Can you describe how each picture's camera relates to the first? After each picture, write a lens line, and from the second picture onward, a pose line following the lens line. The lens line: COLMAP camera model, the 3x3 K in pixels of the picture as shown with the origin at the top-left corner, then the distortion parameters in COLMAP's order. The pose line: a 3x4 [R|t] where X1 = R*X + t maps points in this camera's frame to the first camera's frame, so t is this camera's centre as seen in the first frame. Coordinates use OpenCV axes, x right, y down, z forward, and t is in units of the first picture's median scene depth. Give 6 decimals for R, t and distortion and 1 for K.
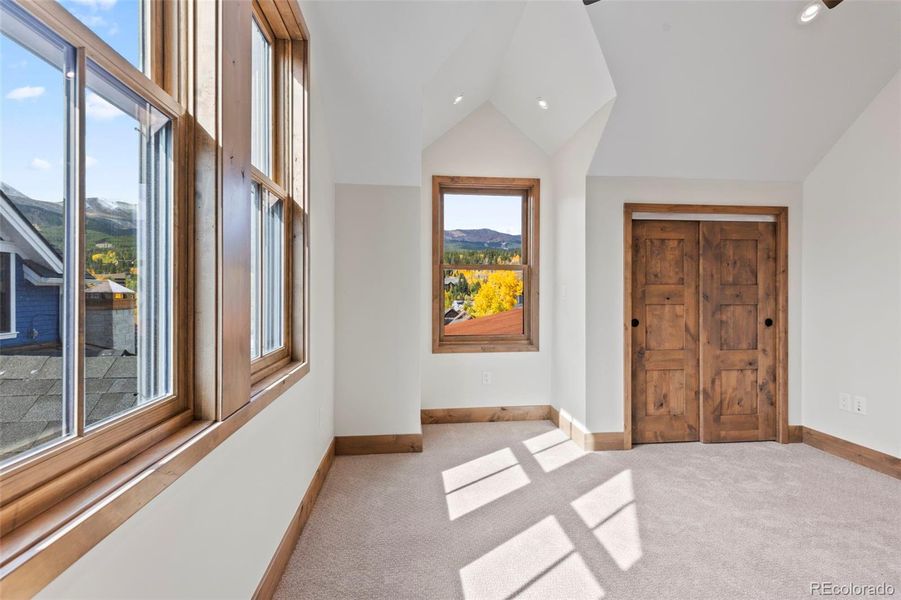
lens RADIAL K [[407.4, 0, 451.4], [0, 407.4, 291.0], [0, 0, 1]] dist [0.012239, -0.000226]
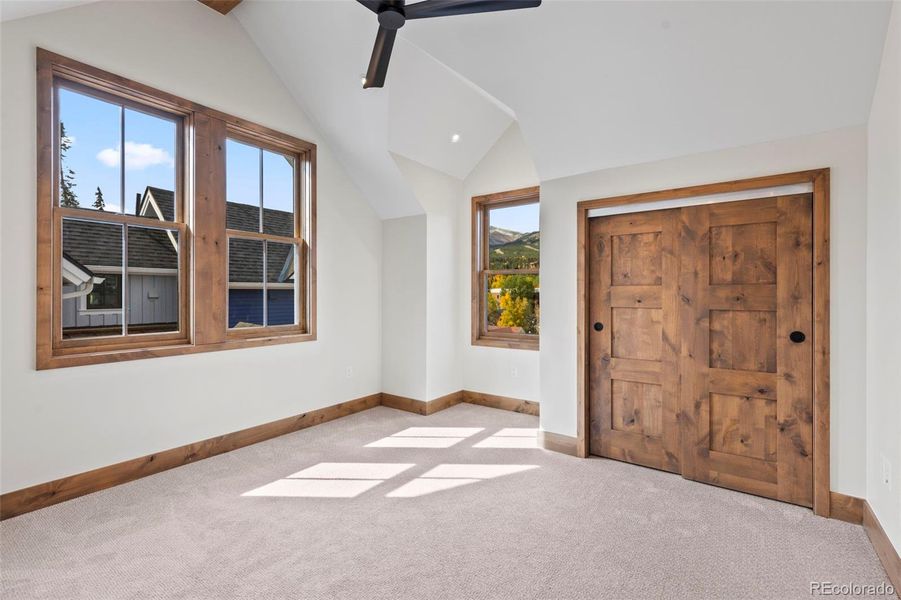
lens RADIAL K [[405.9, 0, 450.2], [0, 405.9, 291.0], [0, 0, 1]] dist [0.002619, 0.000715]
pose [[0.735632, -0.004875, -0.677364, 0.818136], [0.001354, 0.999983, -0.005726, 0.000851], [0.677380, 0.003296, 0.735626, 0.083382]]
